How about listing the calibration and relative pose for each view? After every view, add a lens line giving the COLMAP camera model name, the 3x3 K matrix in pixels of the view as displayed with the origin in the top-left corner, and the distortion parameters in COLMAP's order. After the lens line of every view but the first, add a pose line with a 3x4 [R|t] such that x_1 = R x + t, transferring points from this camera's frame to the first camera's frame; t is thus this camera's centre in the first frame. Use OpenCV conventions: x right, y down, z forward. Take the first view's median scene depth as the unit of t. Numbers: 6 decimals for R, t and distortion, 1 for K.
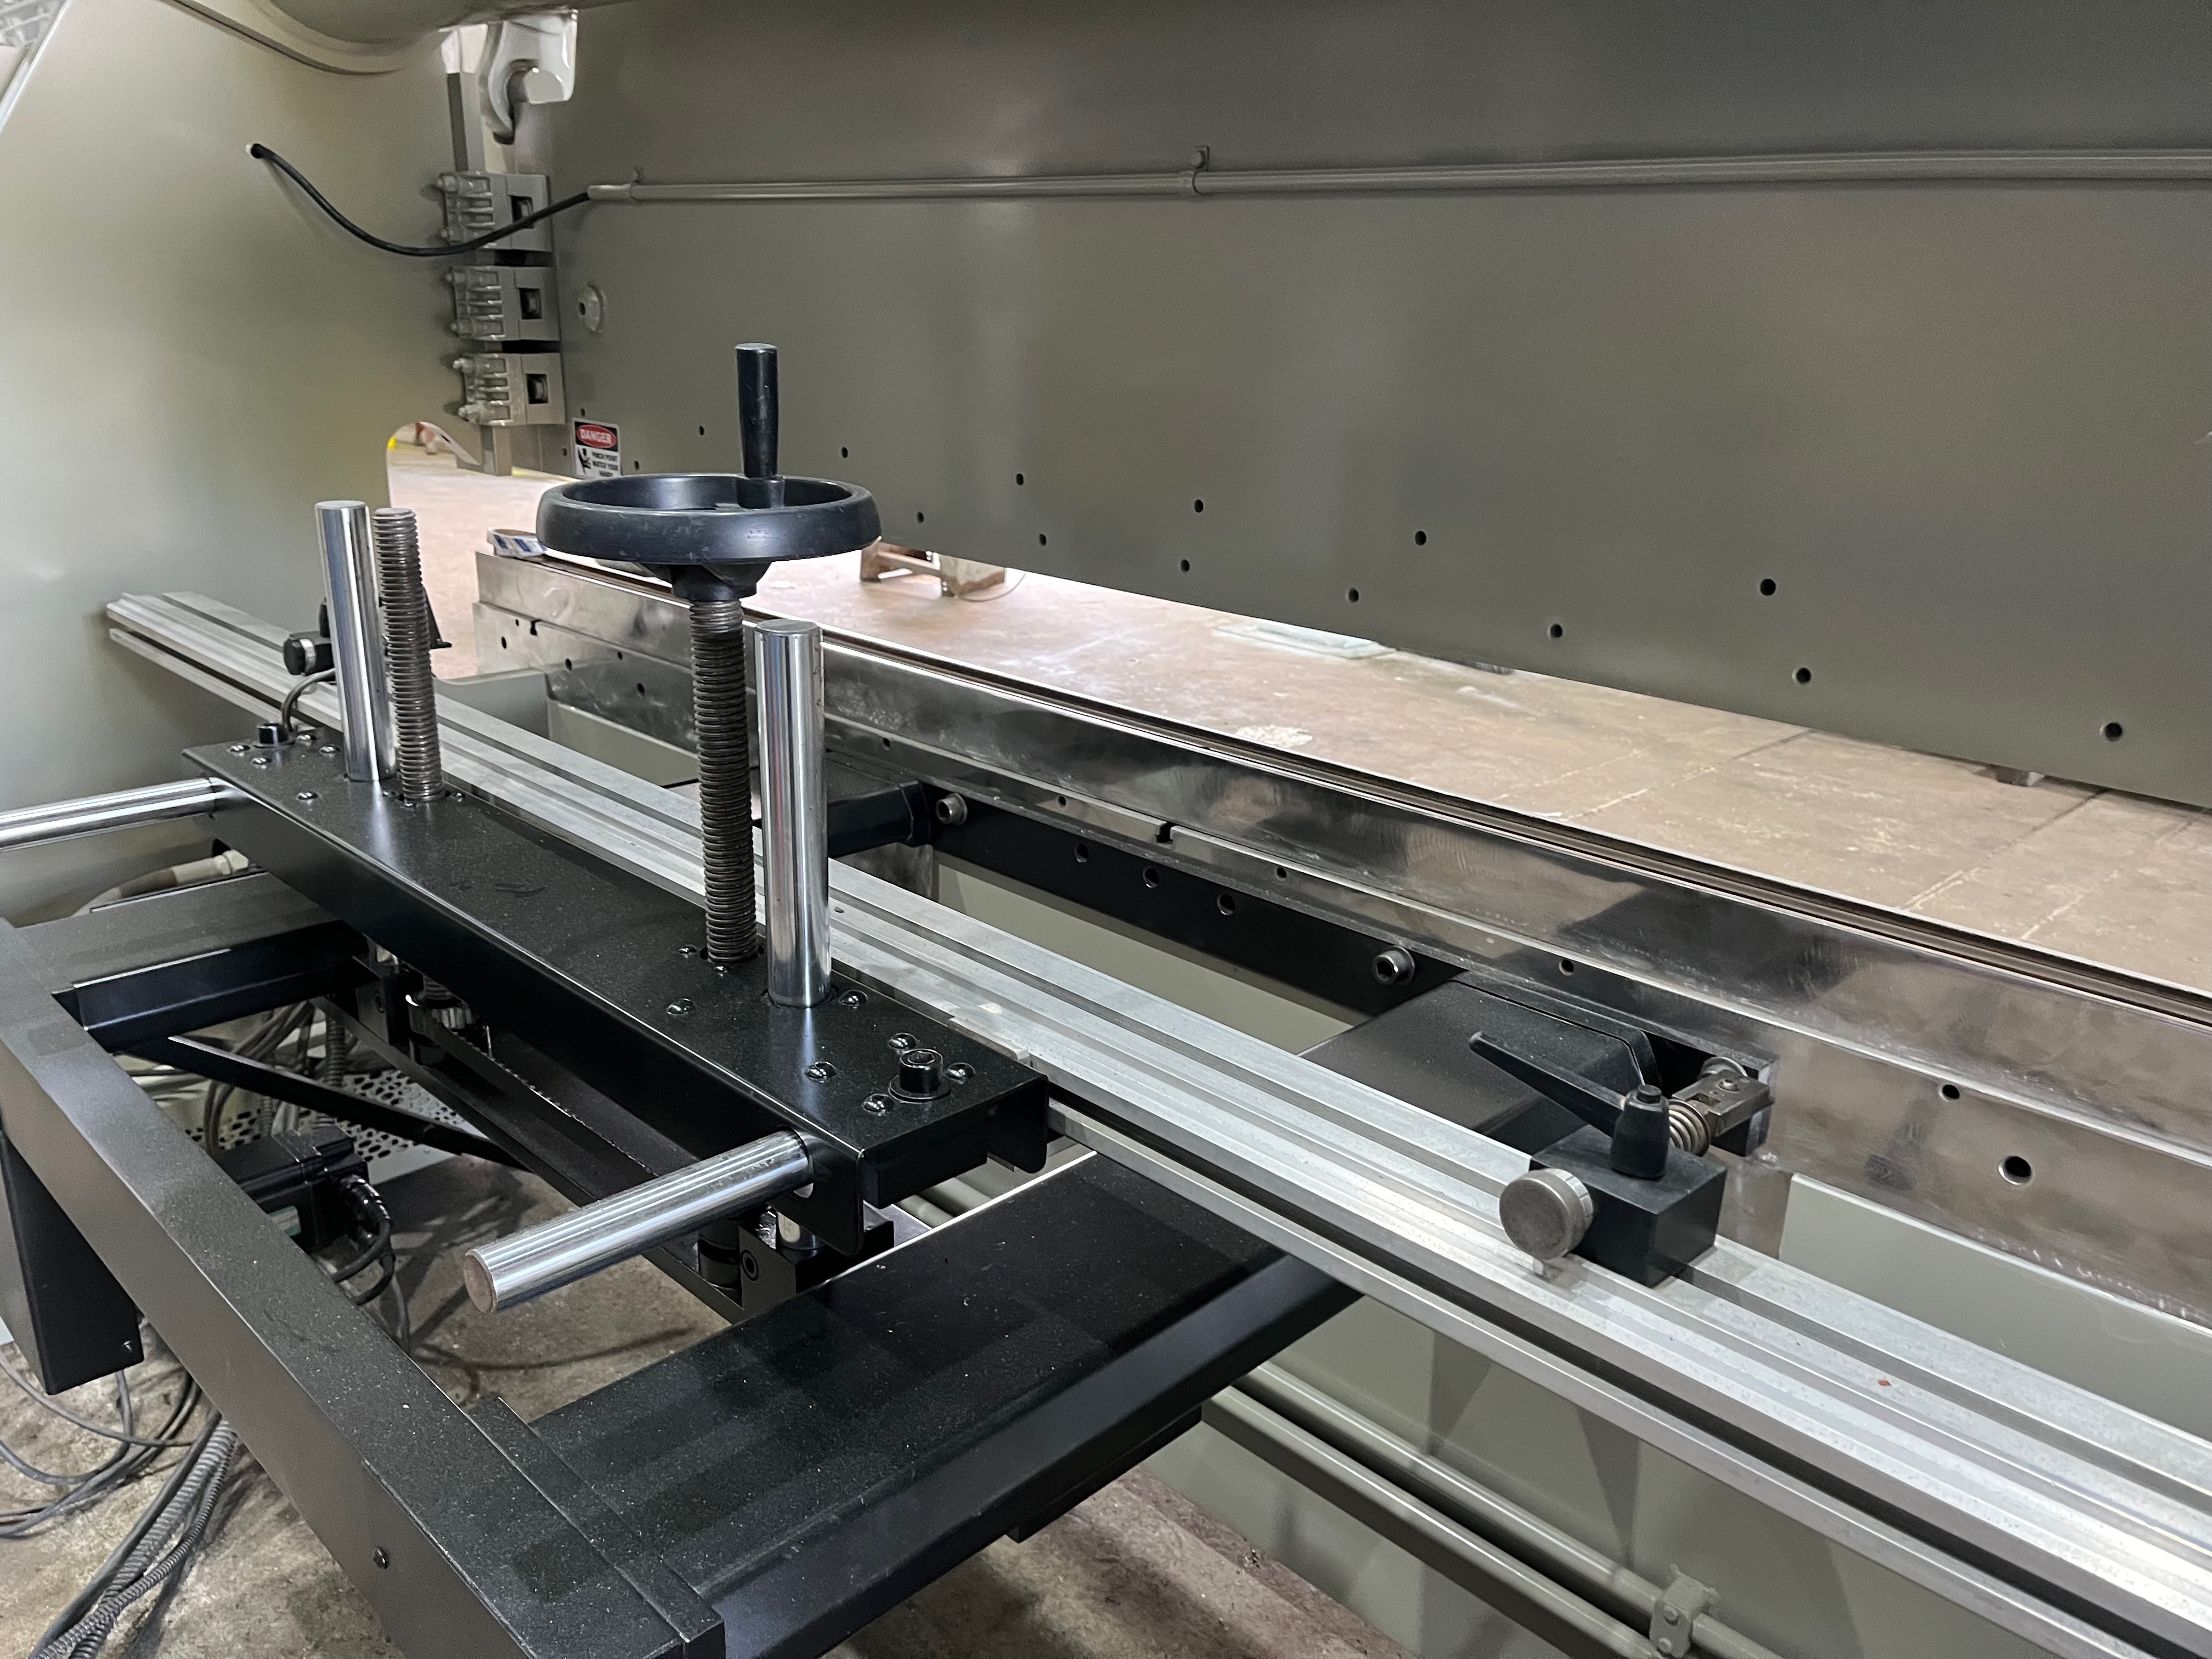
lens RADIAL K [[1639.7, 0, 1106.0], [0, 1639.7, 829.5], [0, 0, 1]] dist [-0.000315, -0.002287]
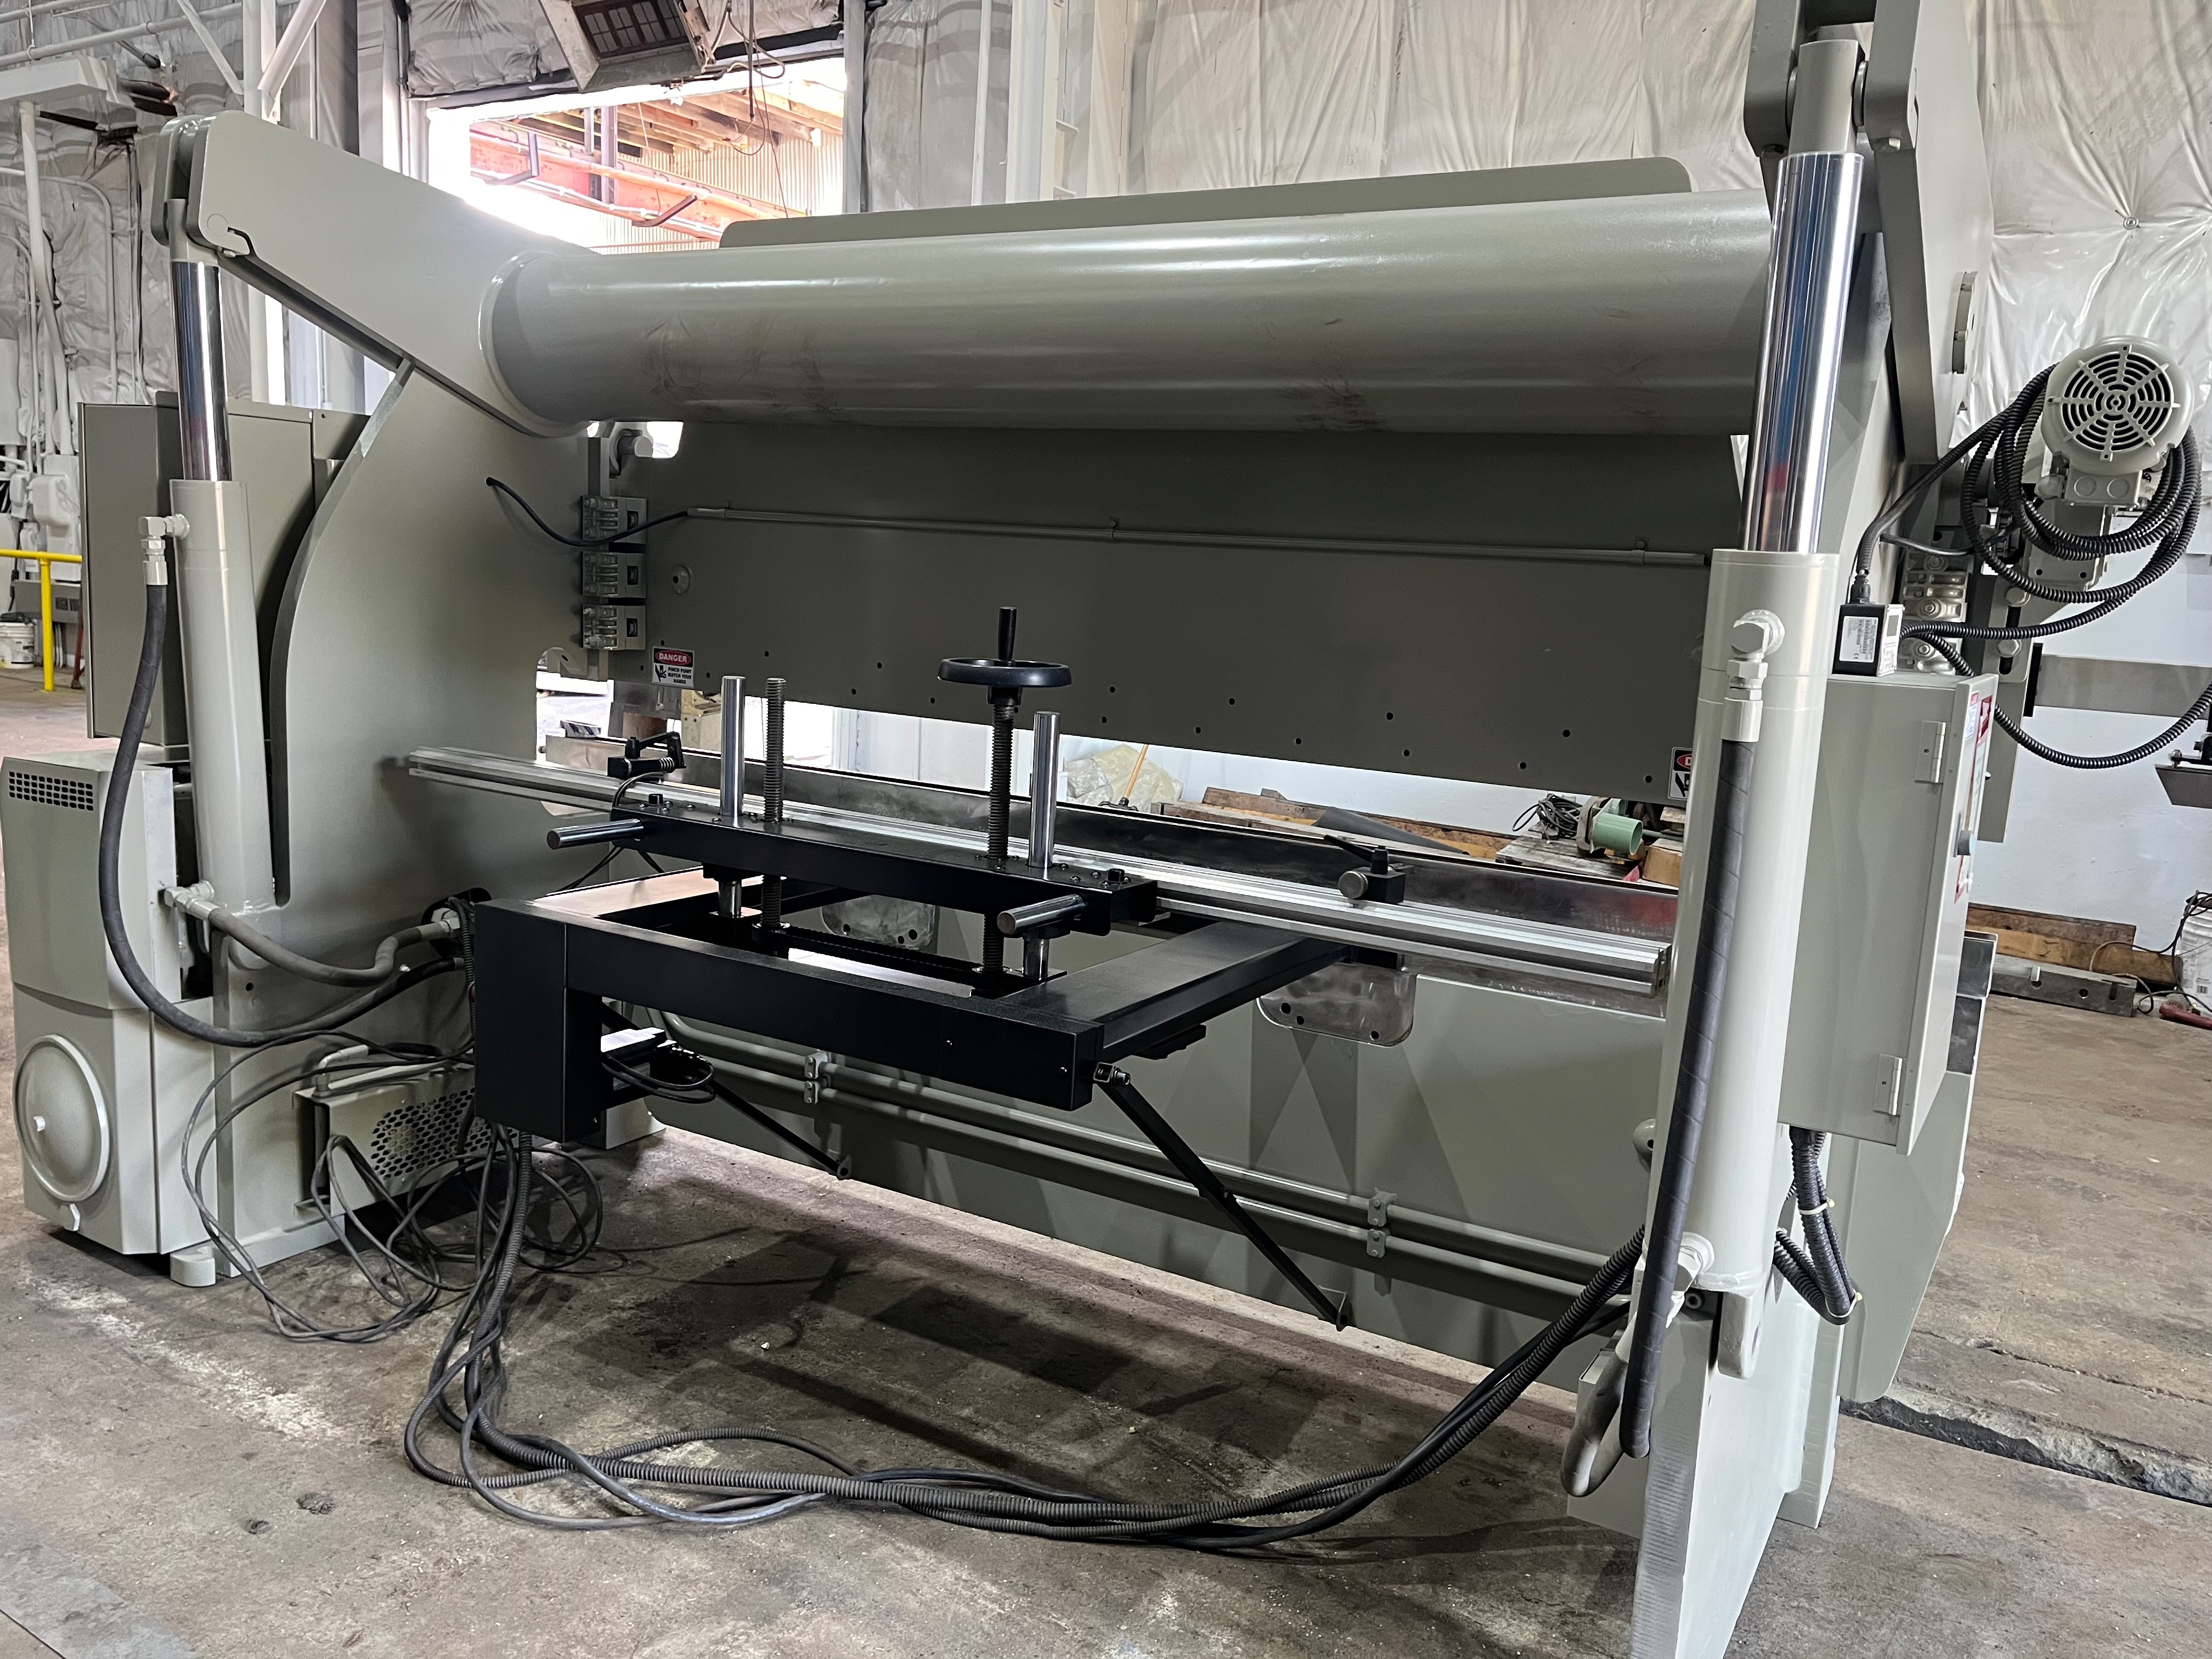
lens RADIAL K [[1676.6, 0, 1106.0], [0, 1676.6, 829.5], [0, 0, 1]] dist [0.048593, -0.103193]
pose [[0.971203, -0.011734, 0.237963, -0.301701], [0.048928, 0.987322, -0.151004, 0.193331], [-0.233174, 0.158298, 0.959464, -0.640474]]
